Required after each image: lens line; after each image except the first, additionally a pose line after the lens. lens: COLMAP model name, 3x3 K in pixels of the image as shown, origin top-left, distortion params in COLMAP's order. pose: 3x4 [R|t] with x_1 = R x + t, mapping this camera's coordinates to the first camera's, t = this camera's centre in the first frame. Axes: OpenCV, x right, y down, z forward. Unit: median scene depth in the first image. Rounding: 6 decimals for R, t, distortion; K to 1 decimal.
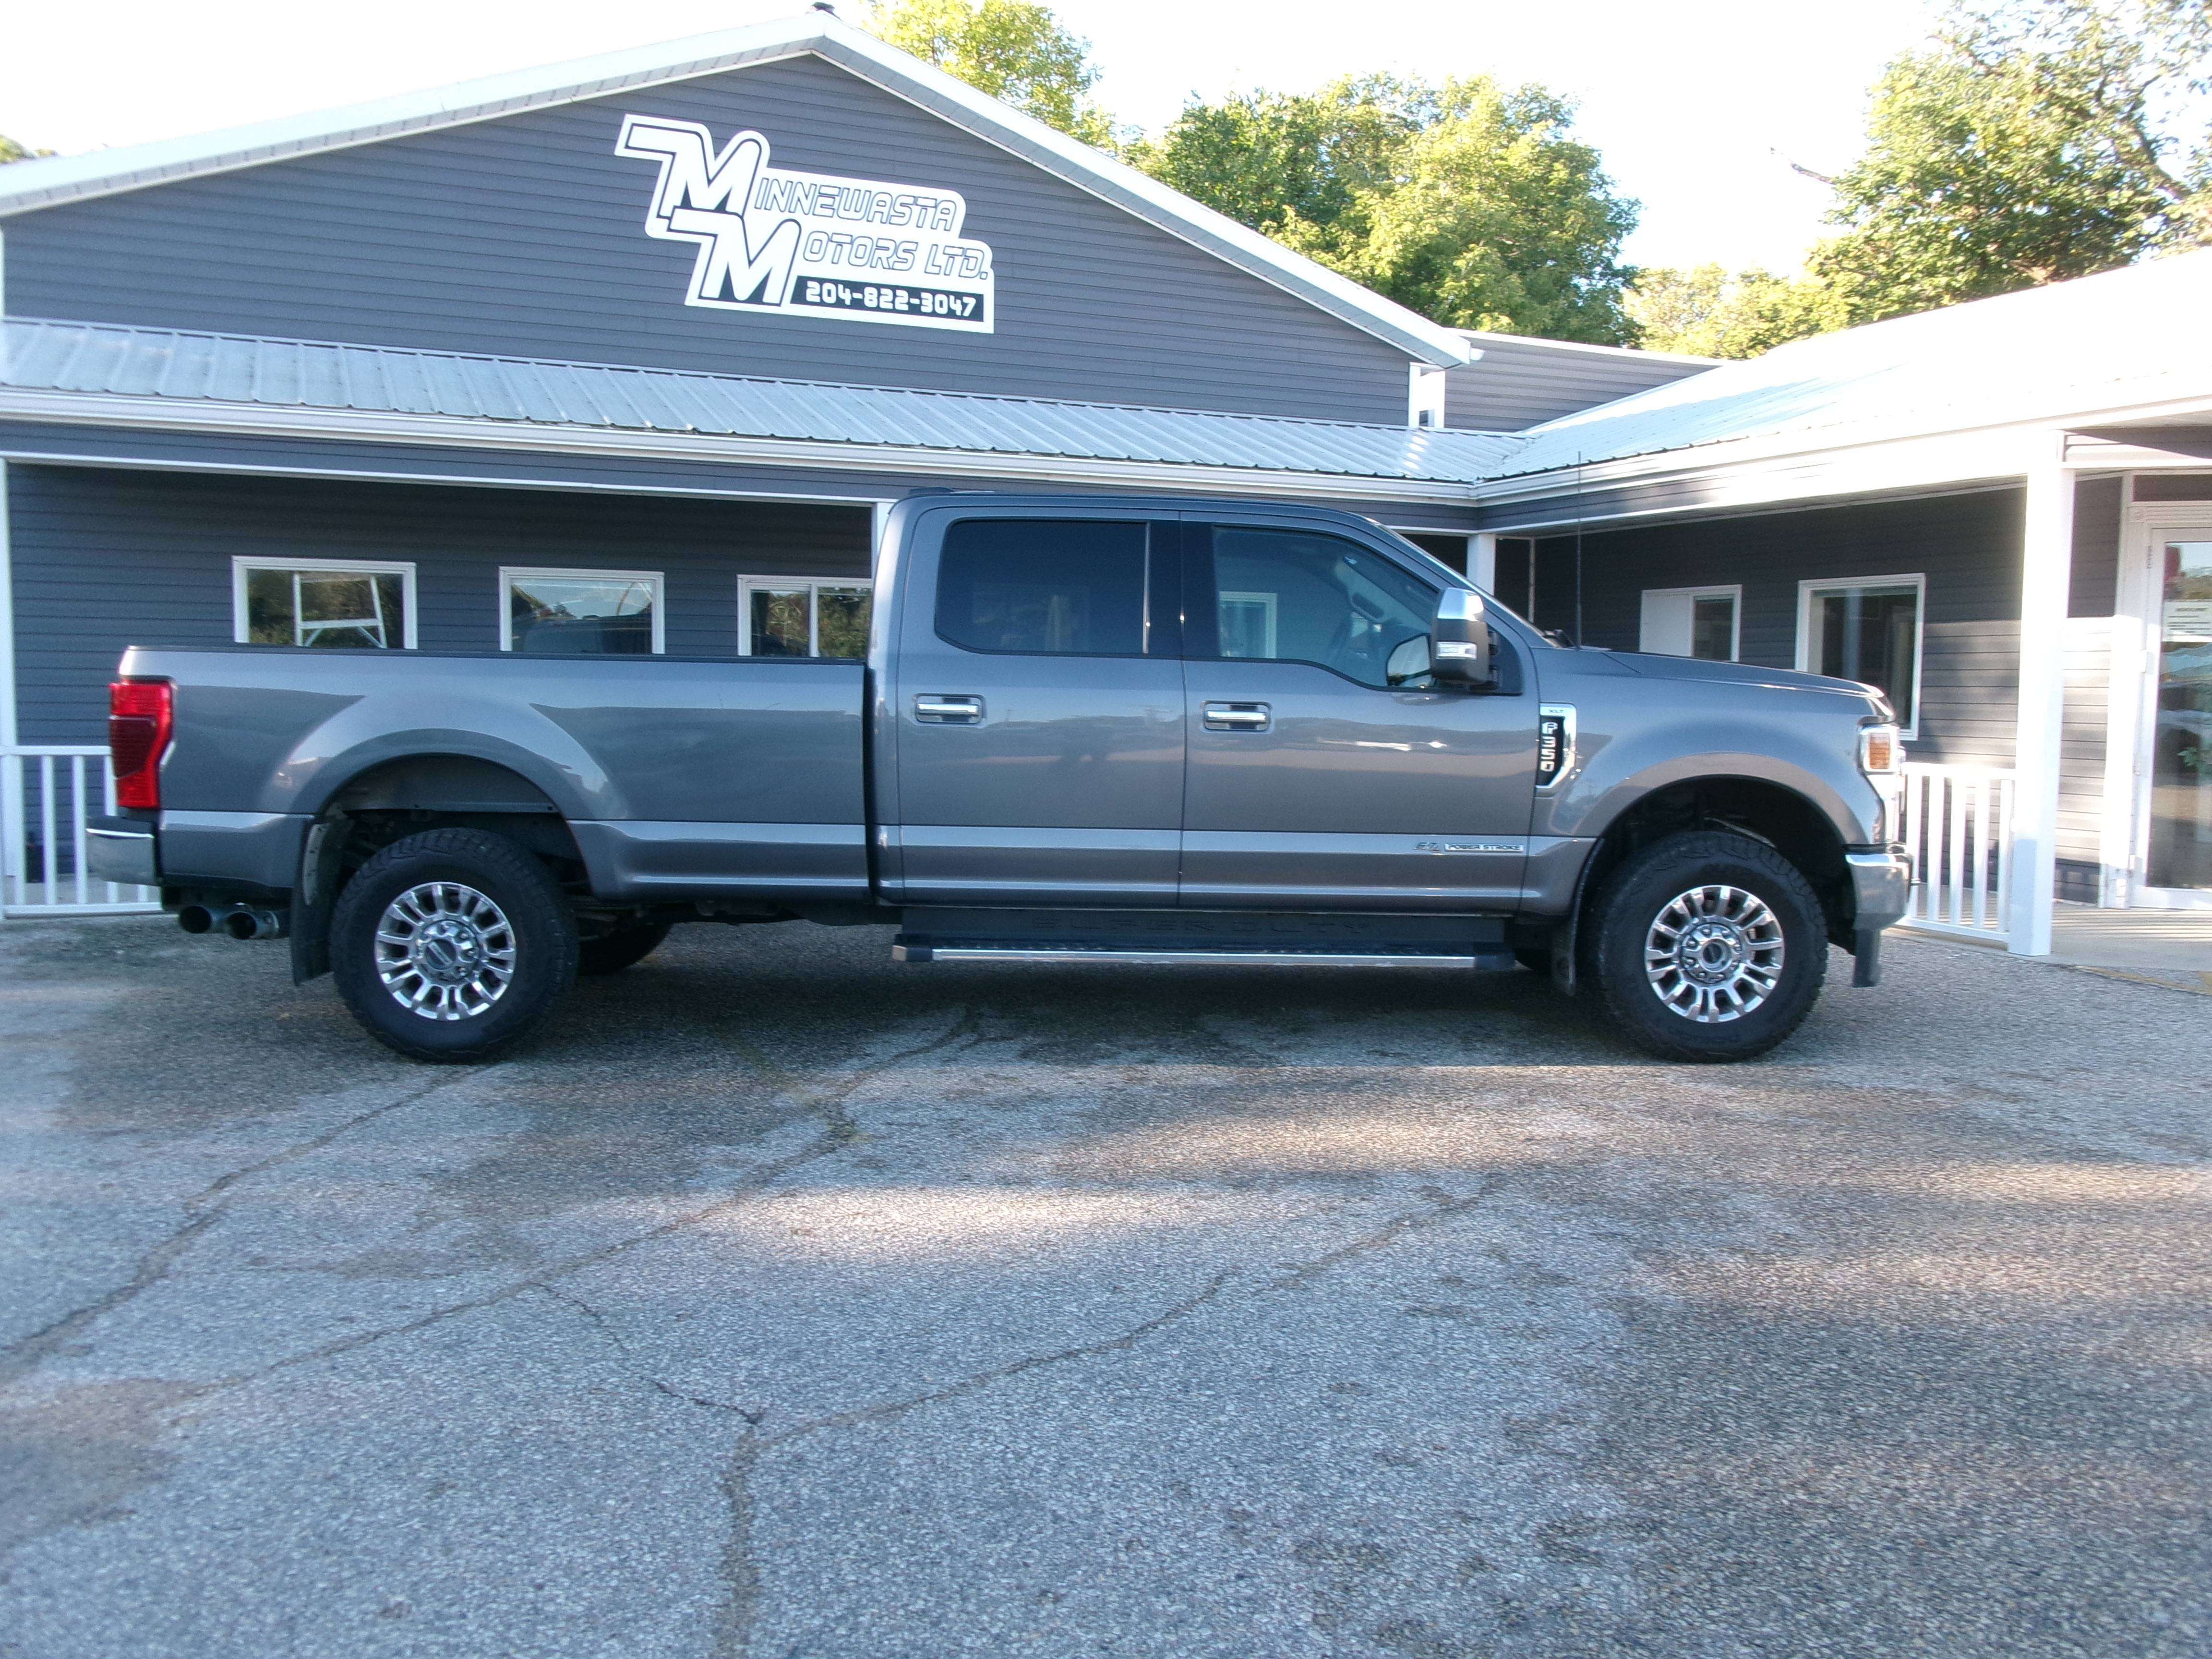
lens RADIAL K [[1778.5, 0, 1110.9], [0, 1778.5, 816.2], [0, 0, 1]] dist [0.004299, -0.022806]
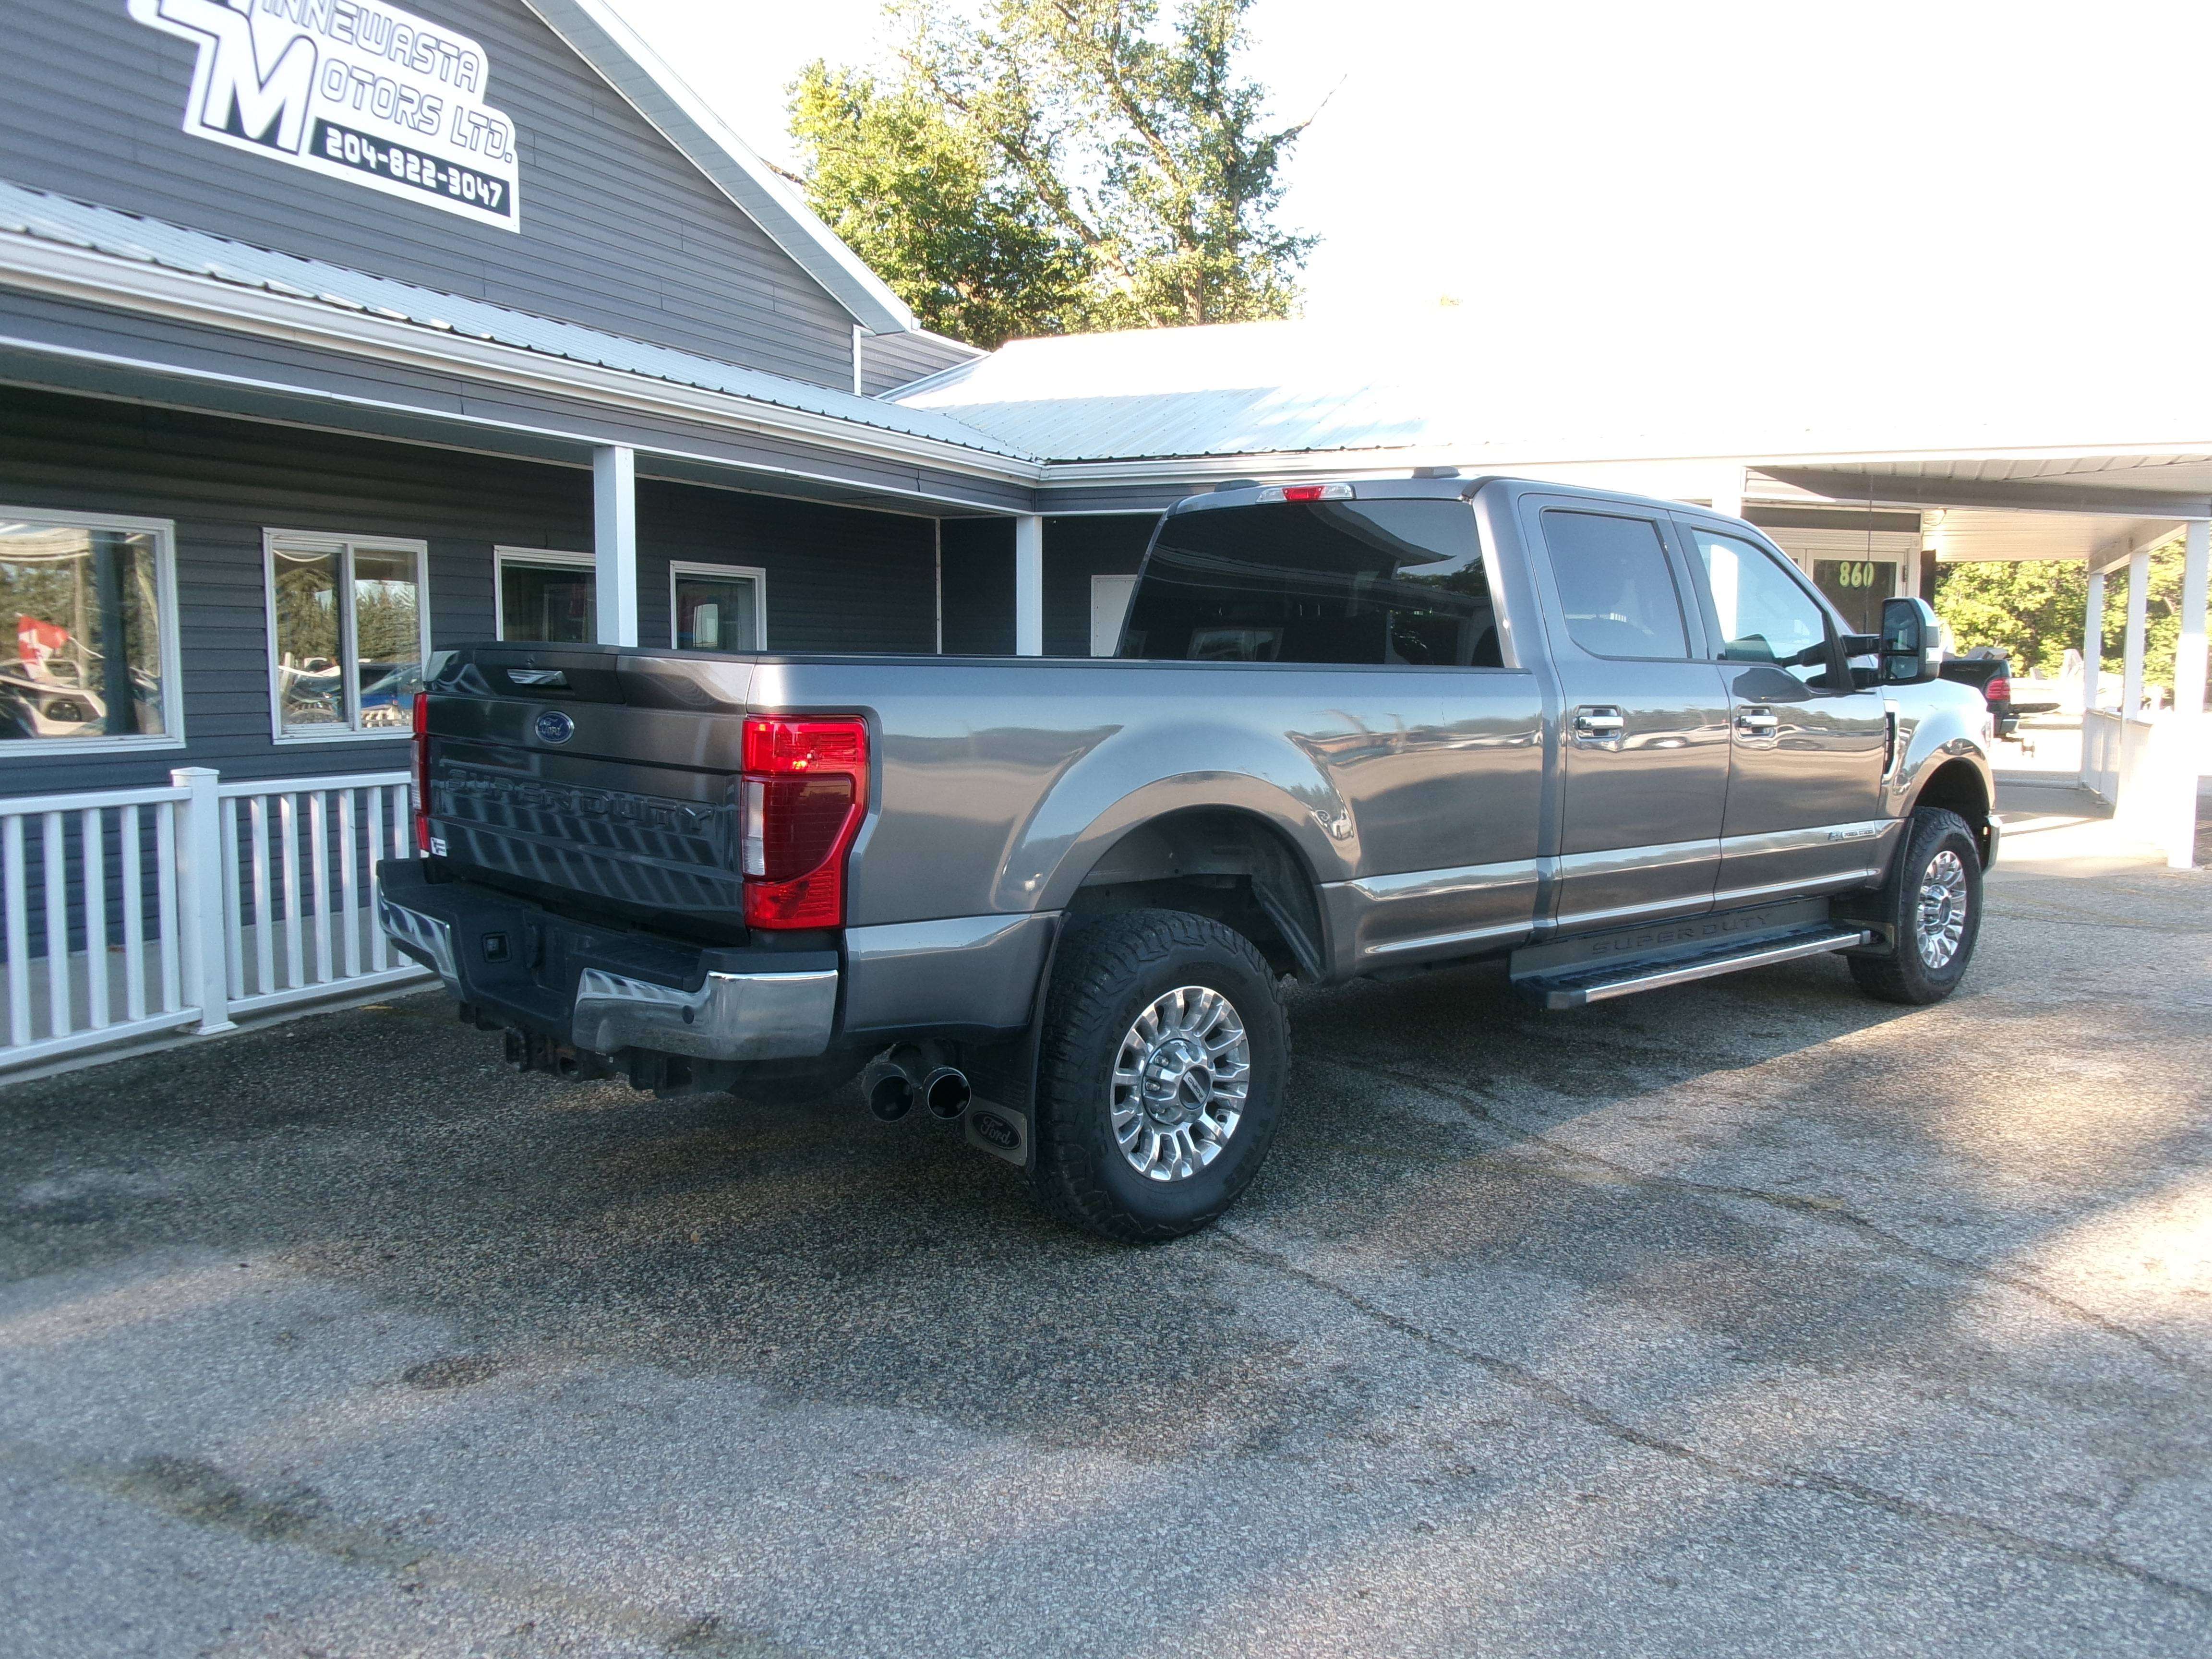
lens RADIAL K [[1778.5, 0, 1091.4], [0, 1778.5, 839.8], [0, 0, 1]] dist [0.004299, -0.022806]
pose [[0.750763, -0.074918, 0.656310, -0.483181], [0.054802, 0.997187, 0.051140, -0.033321], [-0.658295, -0.002427, 0.752756, 0.274022]]
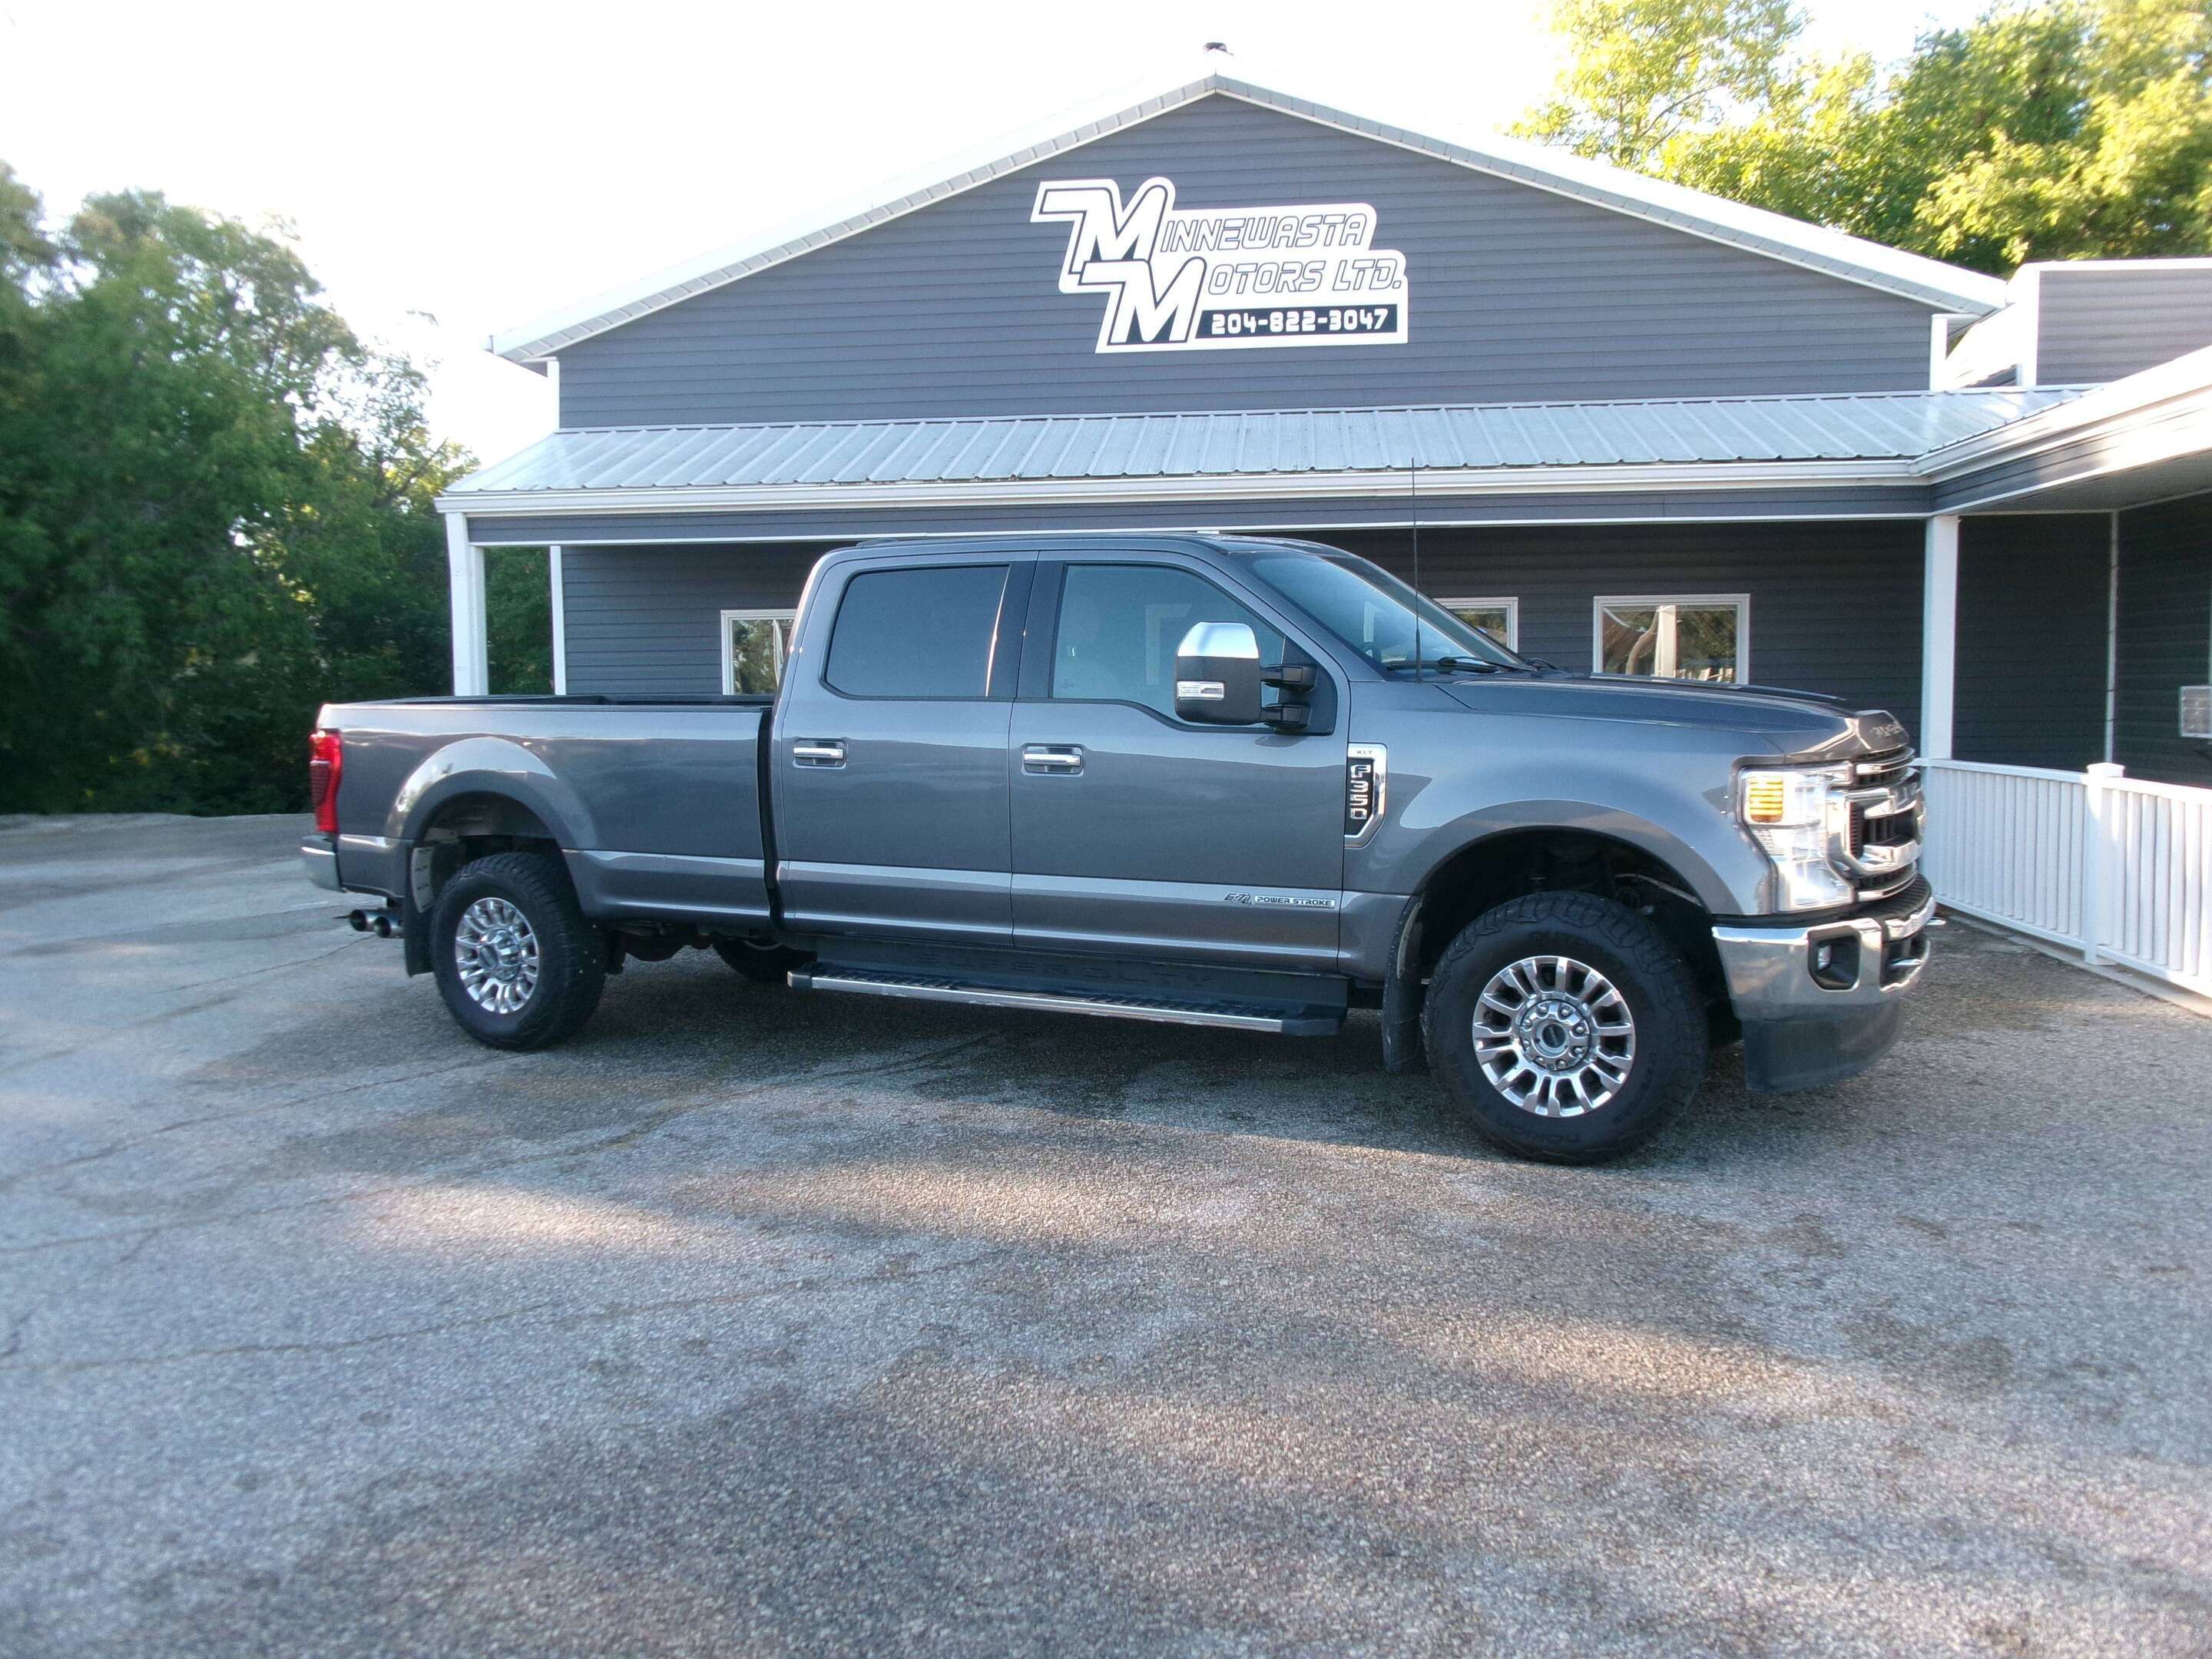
lens RADIAL K [[1778.5, 0, 1118.2], [0, 1778.5, 819.8], [0, 0, 1]] dist [0.004299, -0.022806]
pose [[0.872314, 0.015125, -0.488712, 0.319969], [-0.014497, 0.999882, 0.005068, -0.015326], [0.488731, 0.002664, 0.872431, 0.087485]]
